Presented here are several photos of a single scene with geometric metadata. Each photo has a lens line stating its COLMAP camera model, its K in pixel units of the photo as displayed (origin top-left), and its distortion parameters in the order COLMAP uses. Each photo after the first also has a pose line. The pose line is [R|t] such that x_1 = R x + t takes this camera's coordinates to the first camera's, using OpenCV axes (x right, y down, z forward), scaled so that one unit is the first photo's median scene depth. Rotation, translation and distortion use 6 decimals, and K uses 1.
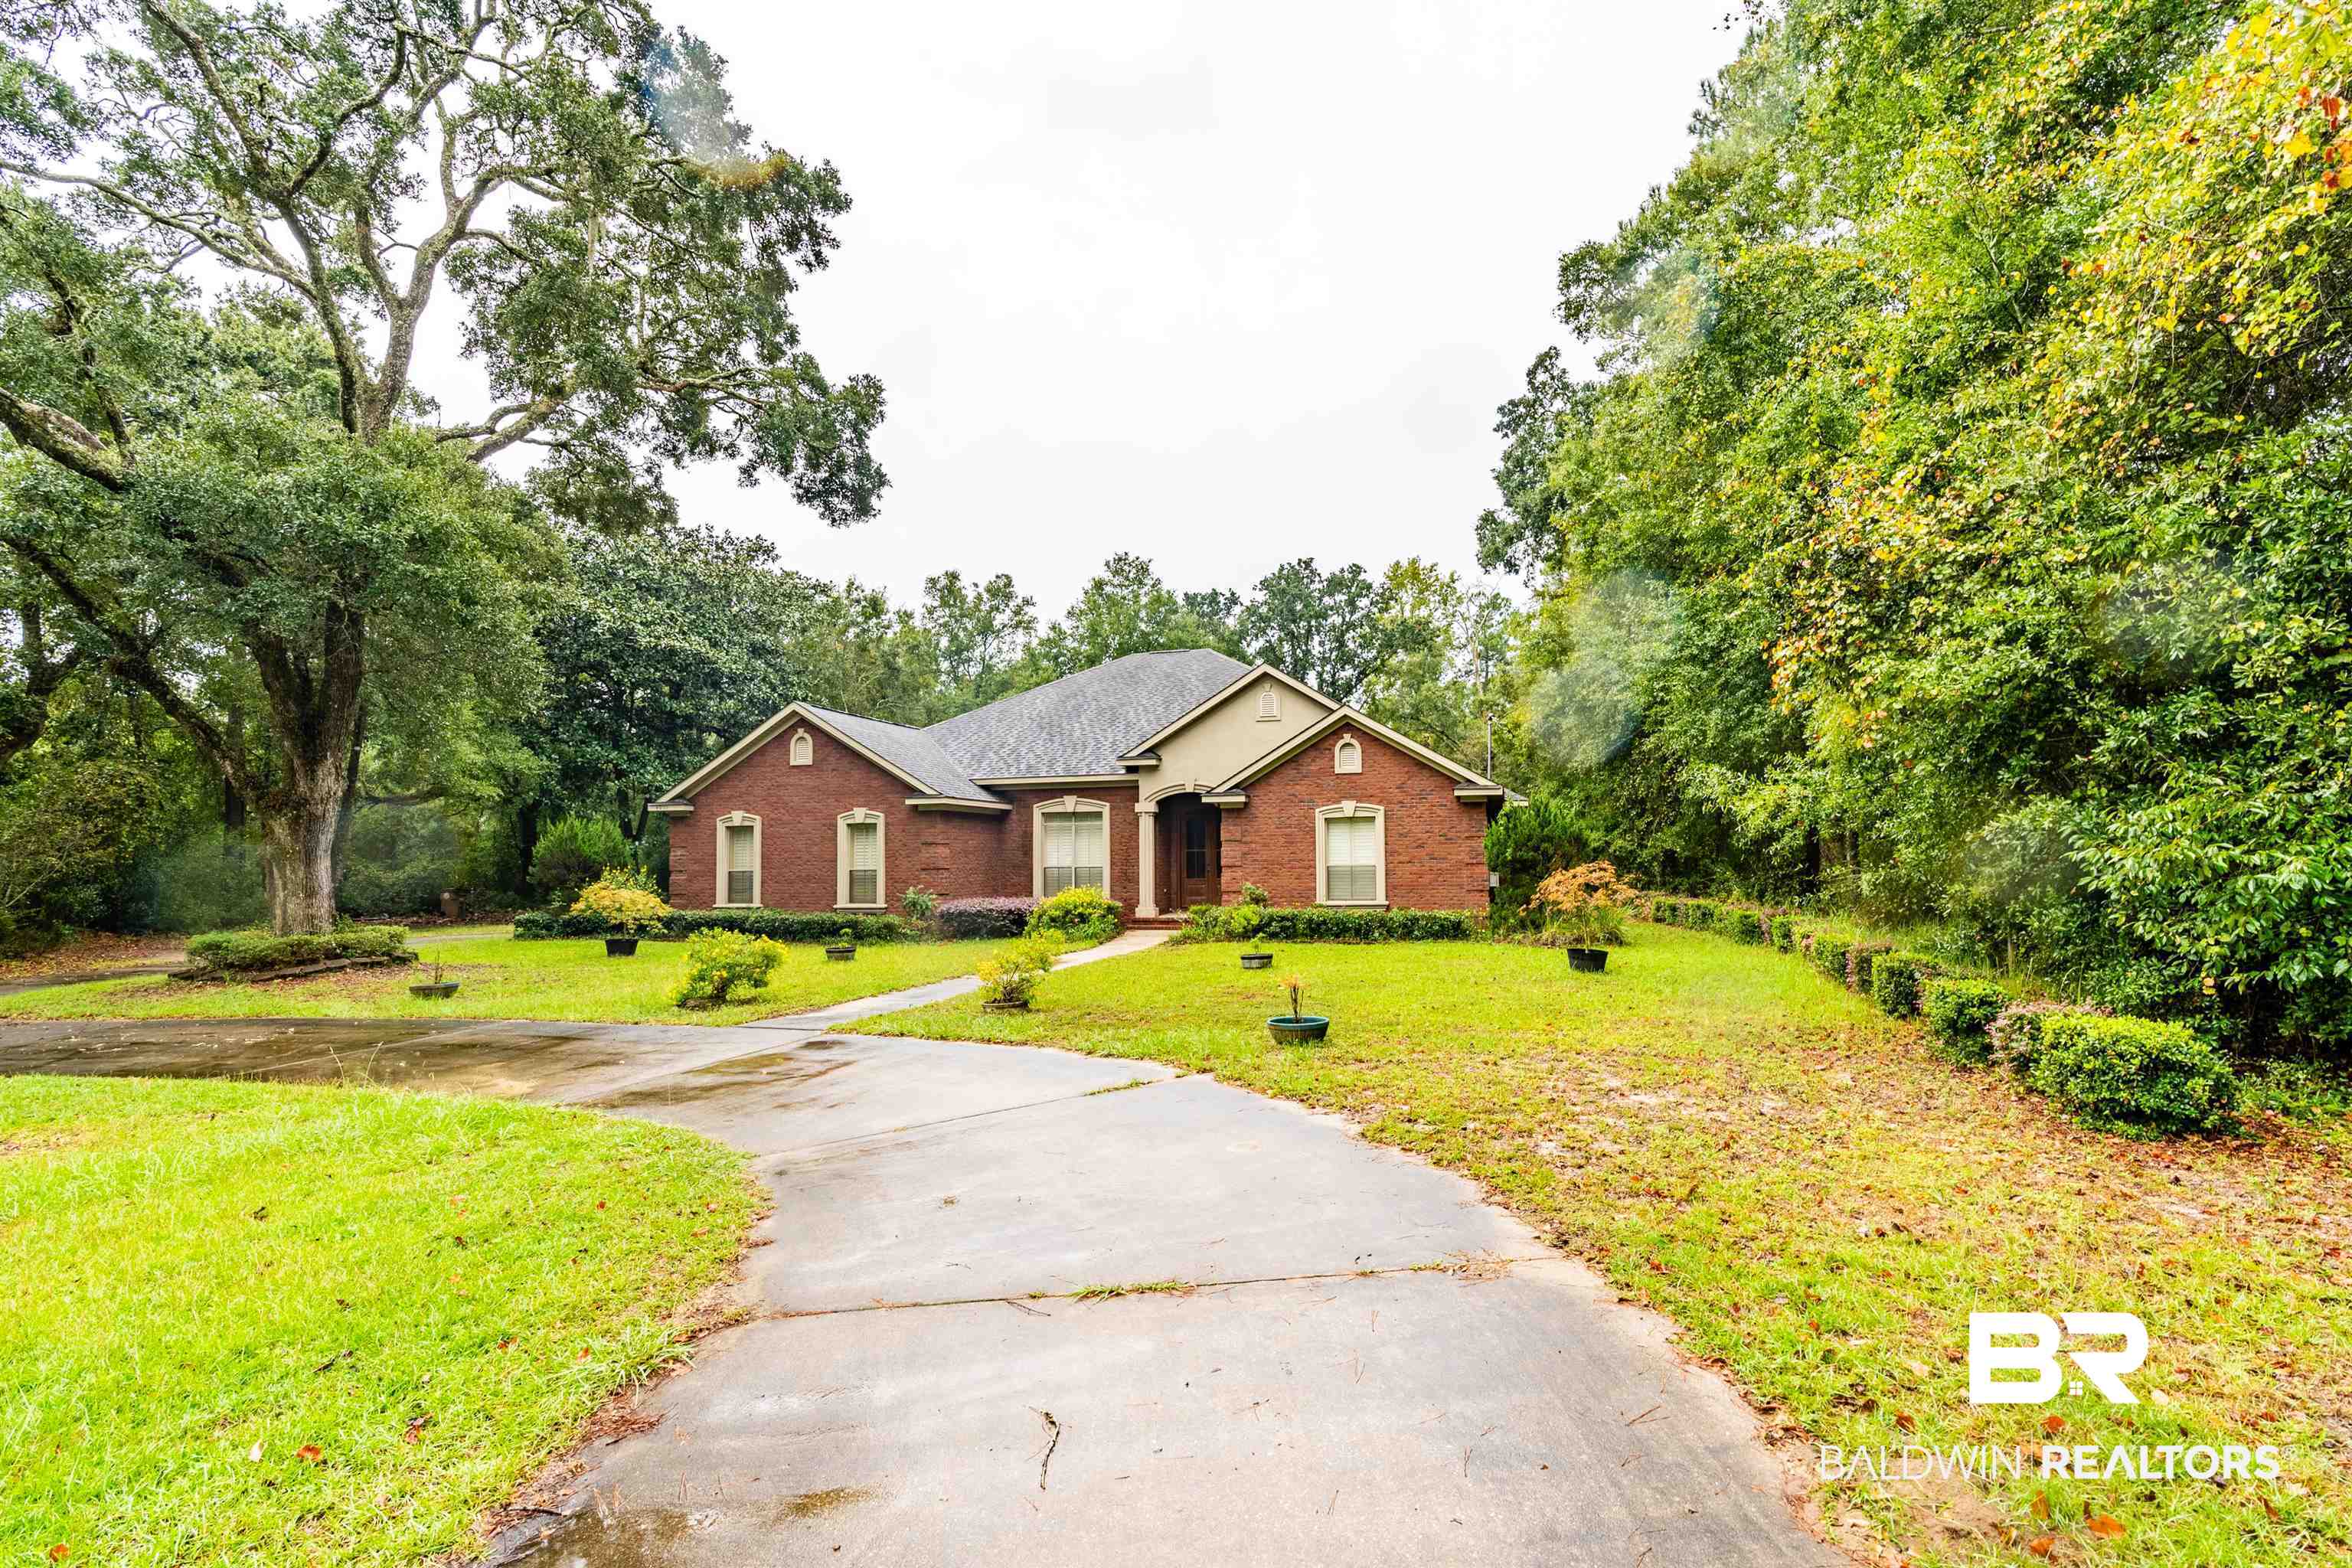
lens RADIAL K [[1061.1, 0, 1212.6], [0, 1061.1, 792.0], [0, 0, 1]] dist [-0.015263, 0.000012]
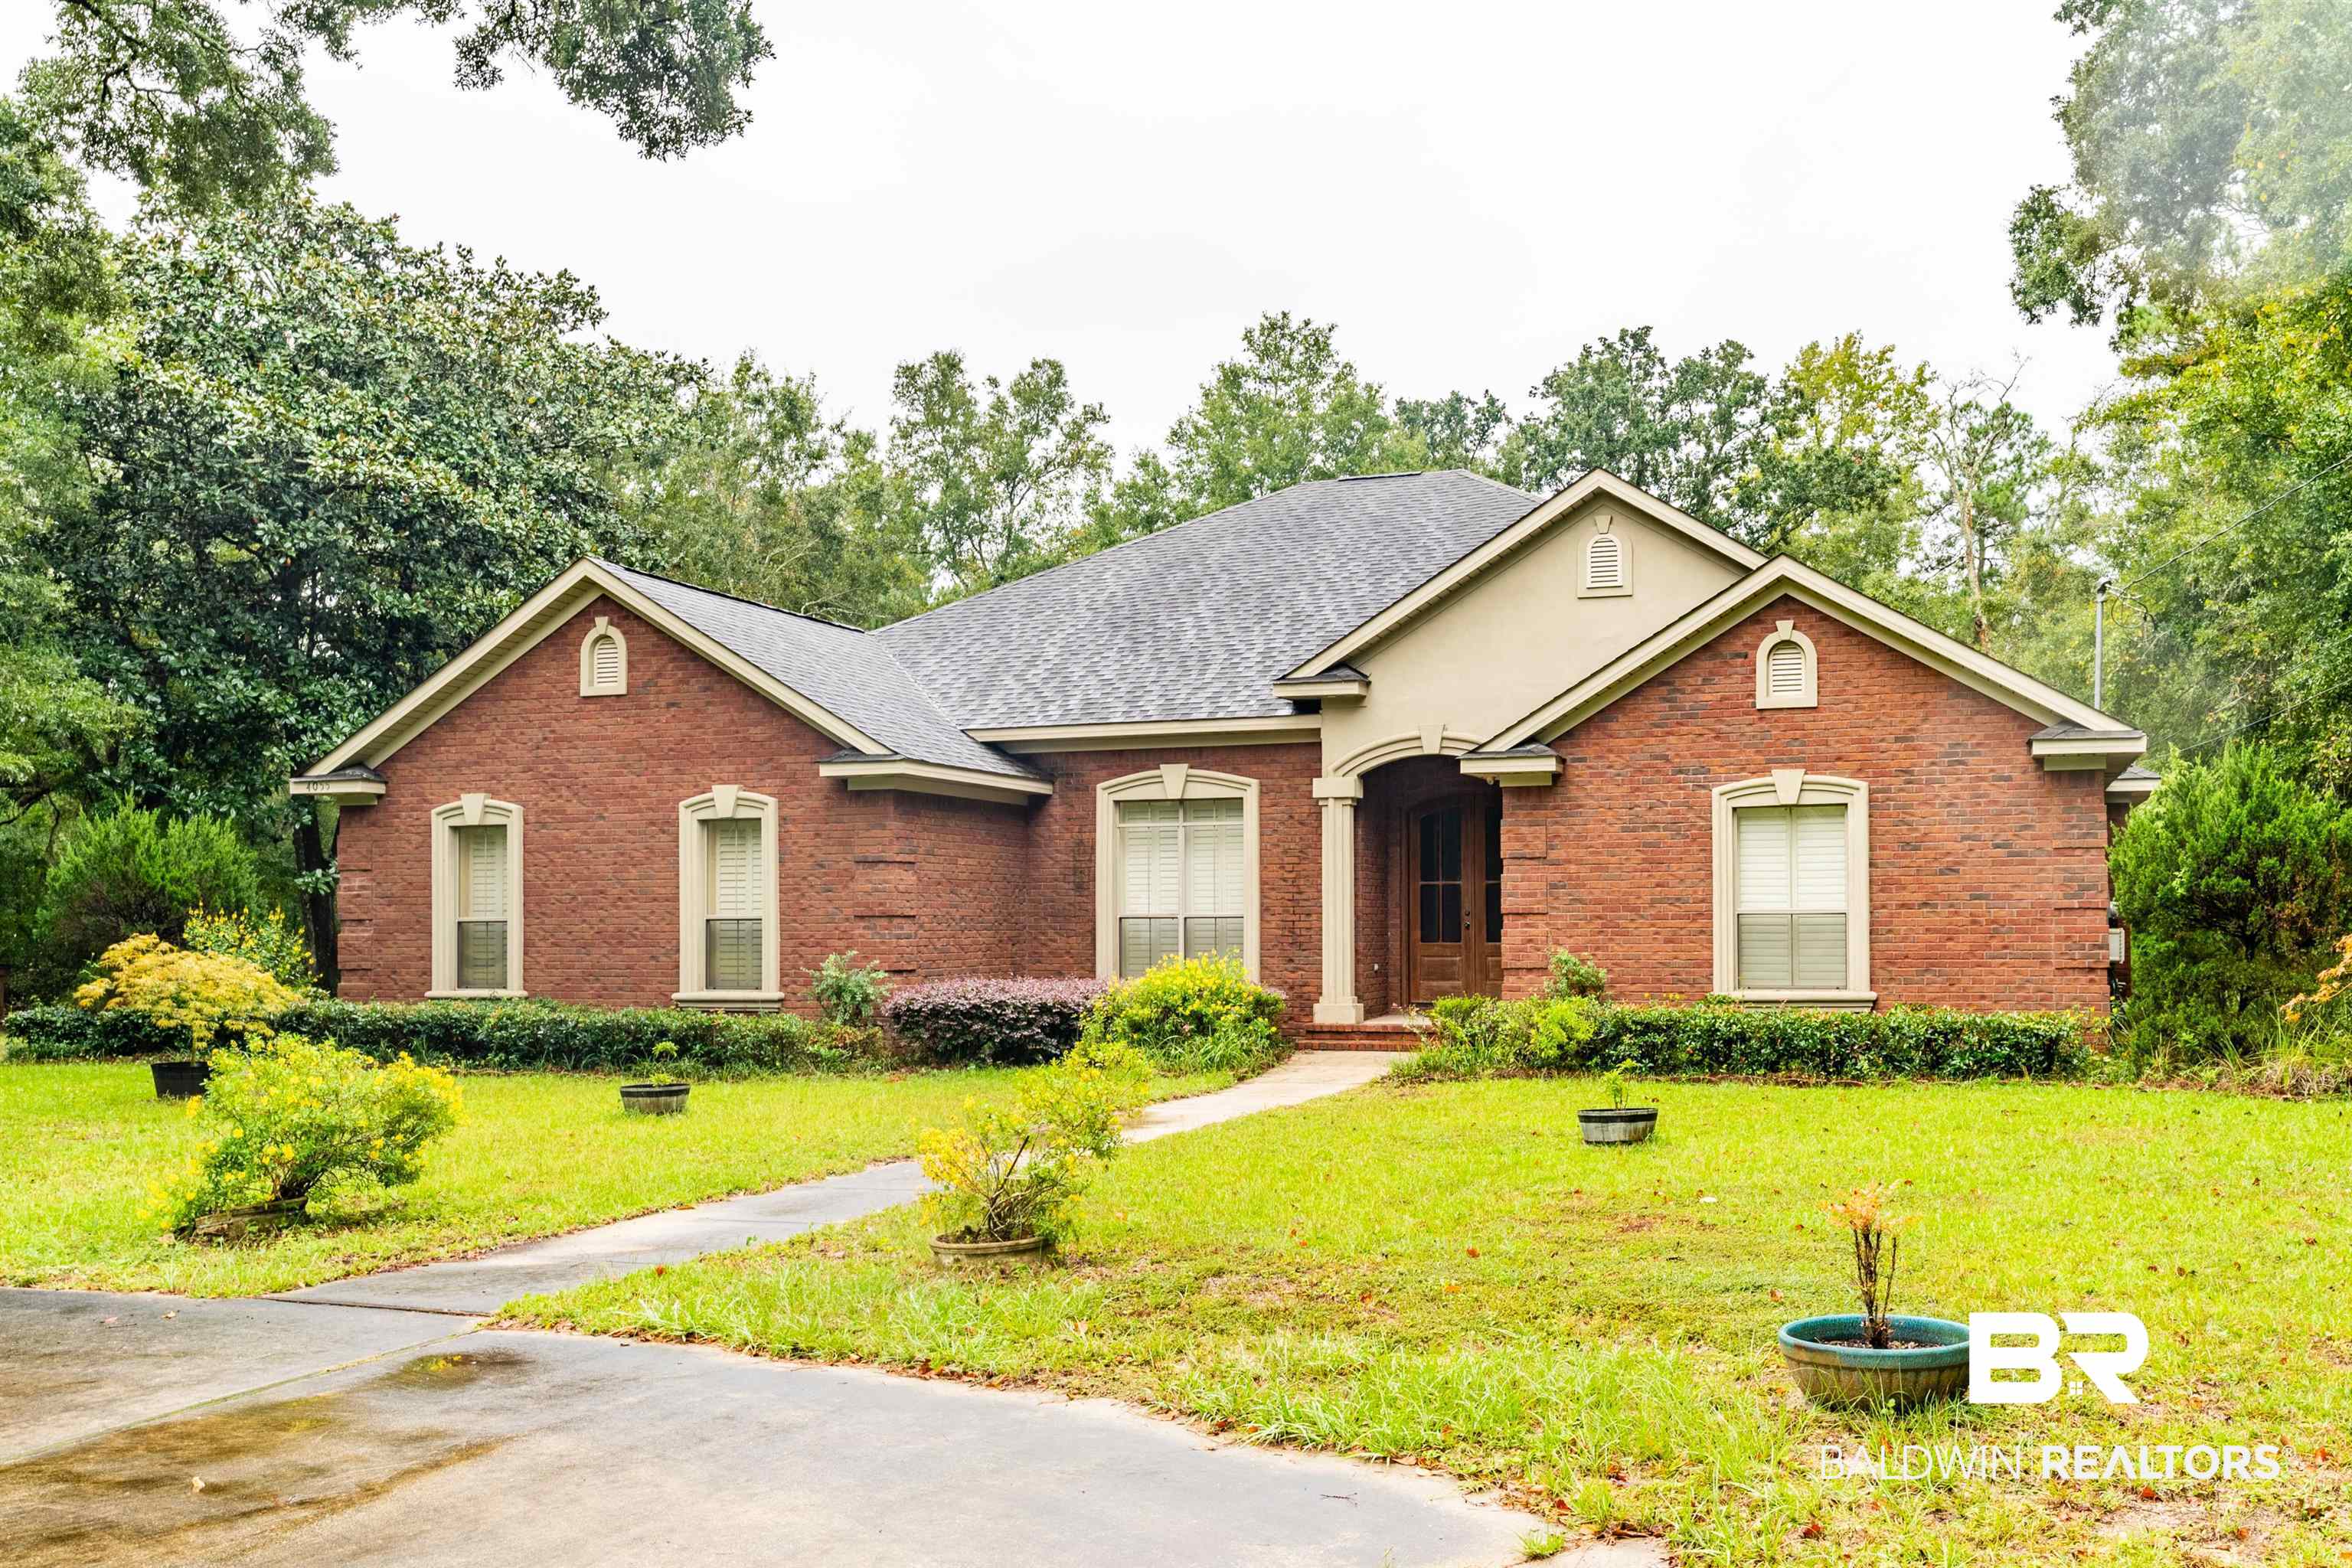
lens RADIAL K [[1946.5, 0, 1333.0], [0, 1946.5, 865.0], [0, 0, 1]] dist [-0.004190, 0.001840]
pose [[0.998542, 0.003072, -0.053888, -0.018092], [-0.001316, 0.999468, 0.032595, 0.020278], [0.053960, -0.032477, 0.998015, 0.146971]]
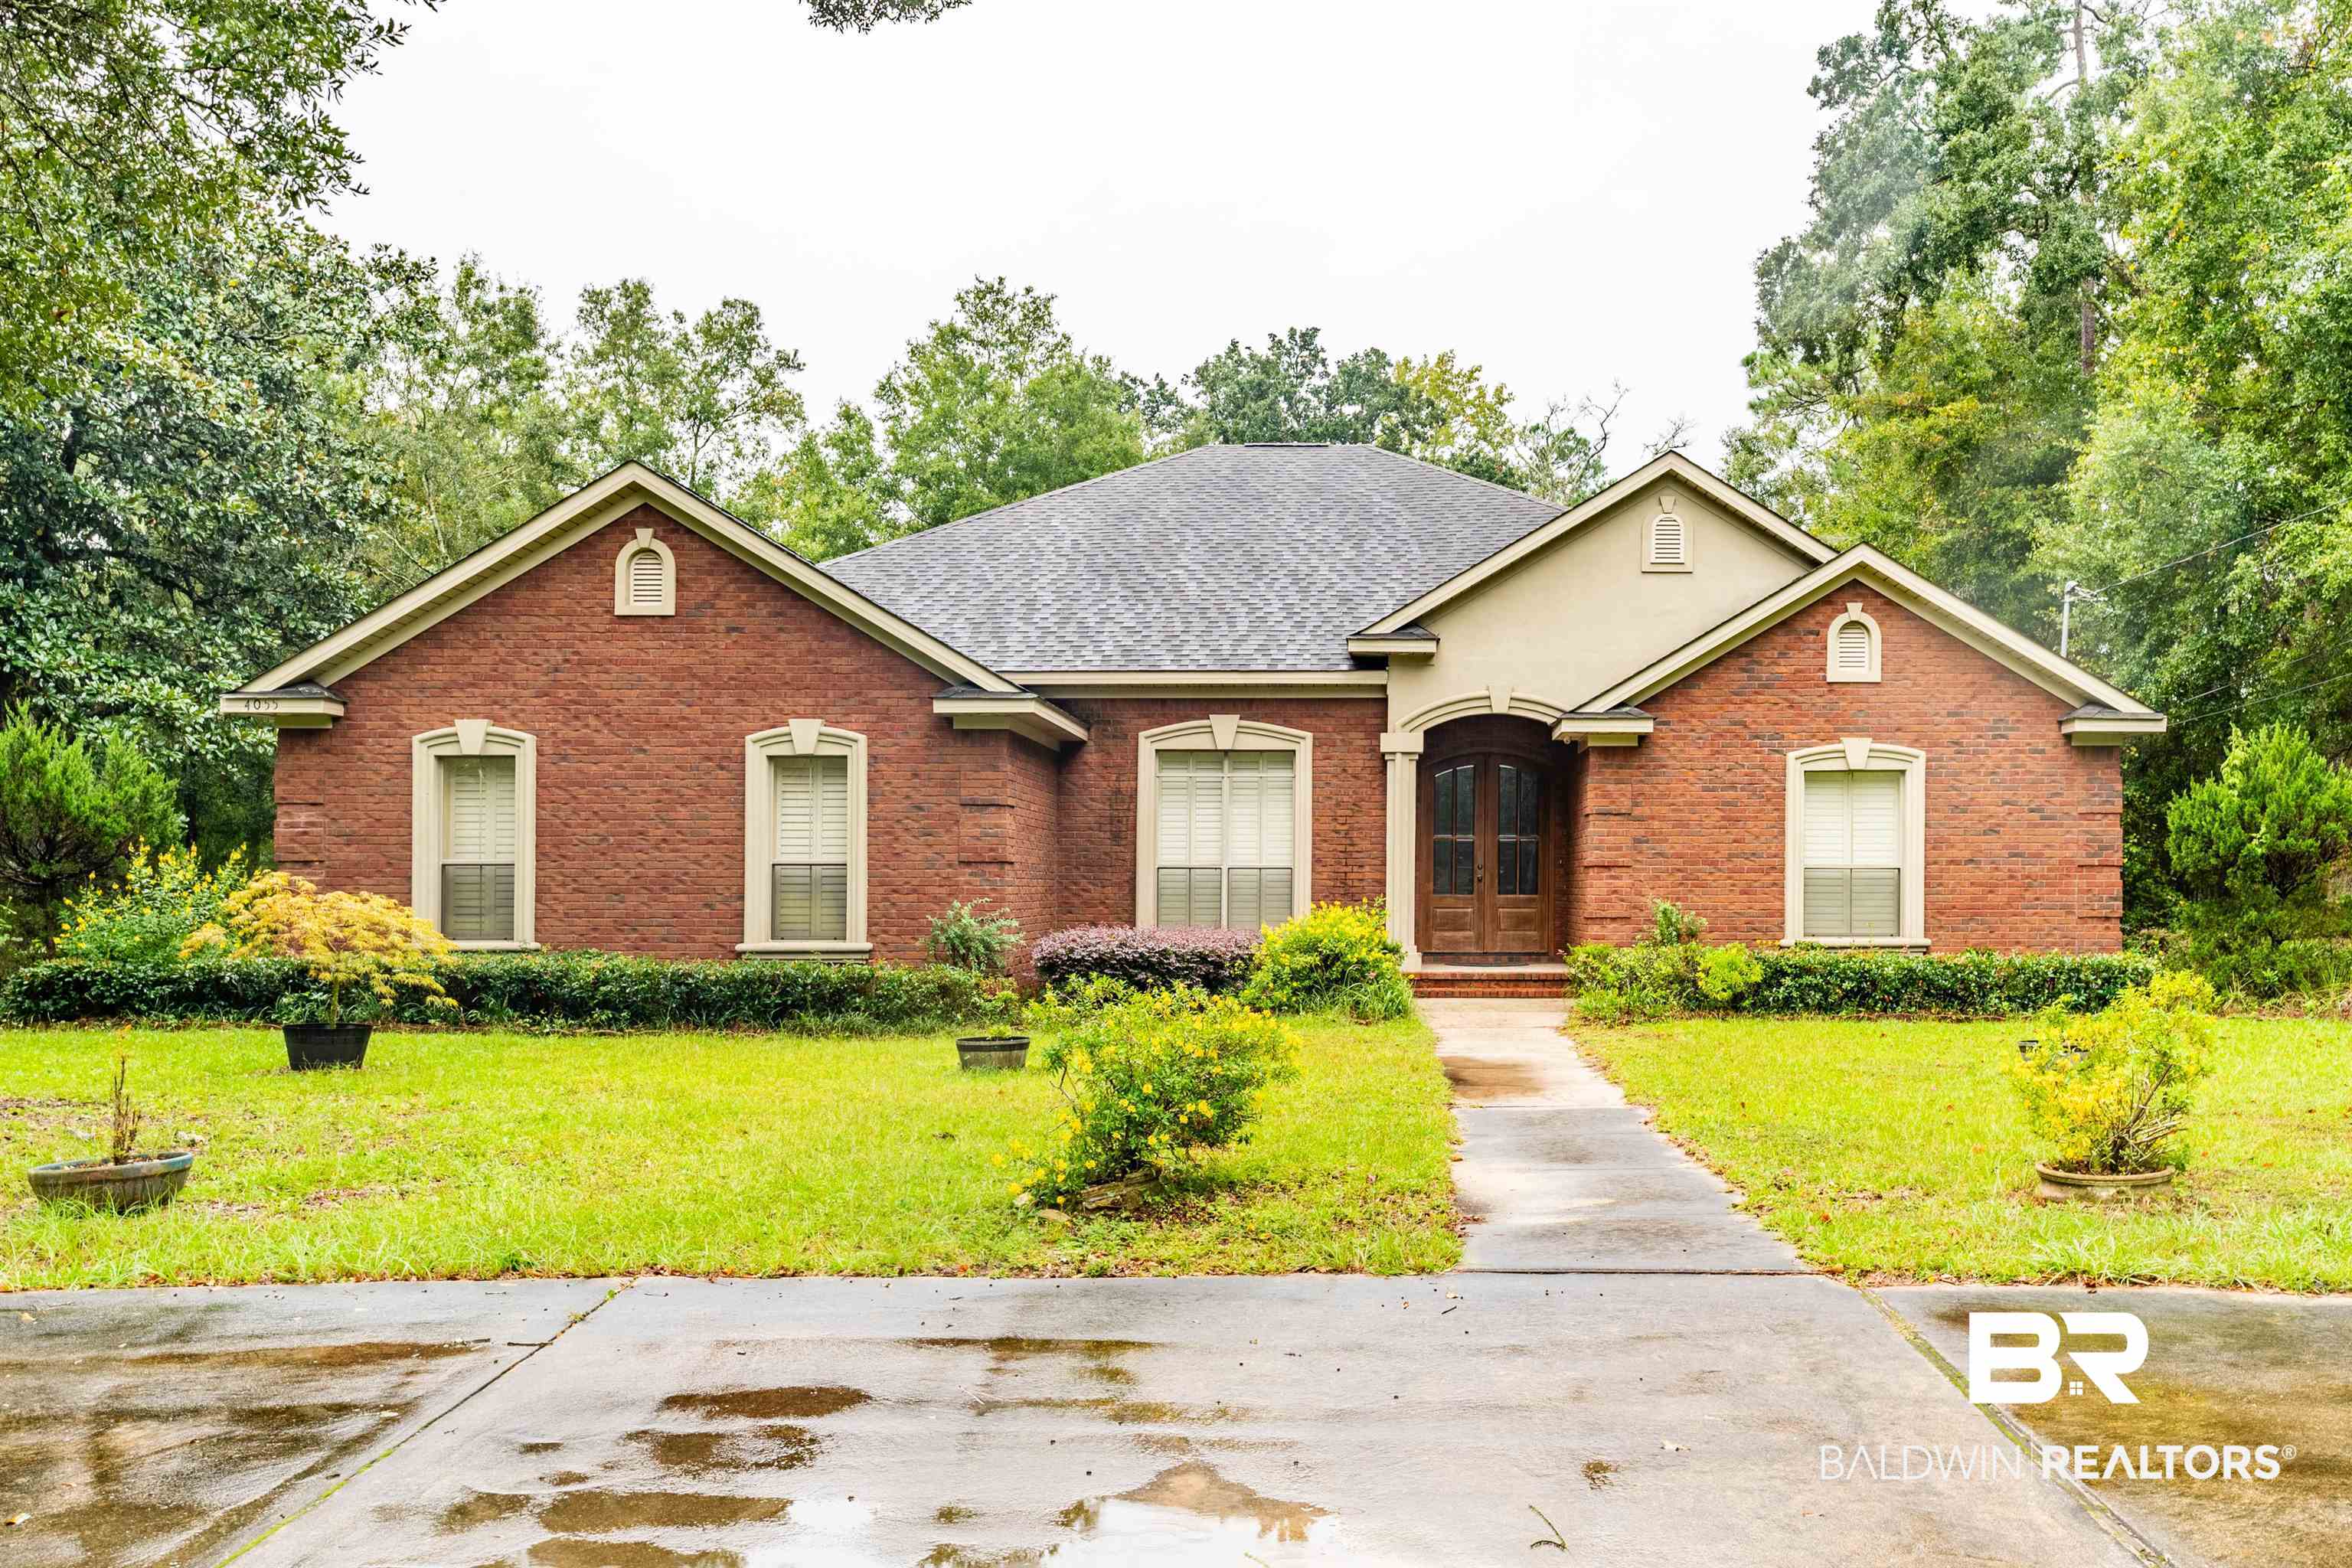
lens RADIAL K [[1820.3, 0, 1413.4], [0, 1820.3, 846.9], [0, 0, 1]] dist [0.001204, -0.003119]
pose [[0.966840, 0.016852, 0.254827, -0.261934], [-0.026821, 0.999003, 0.035700, 0.031479], [-0.253971, -0.041351, 0.966328, 0.202370]]
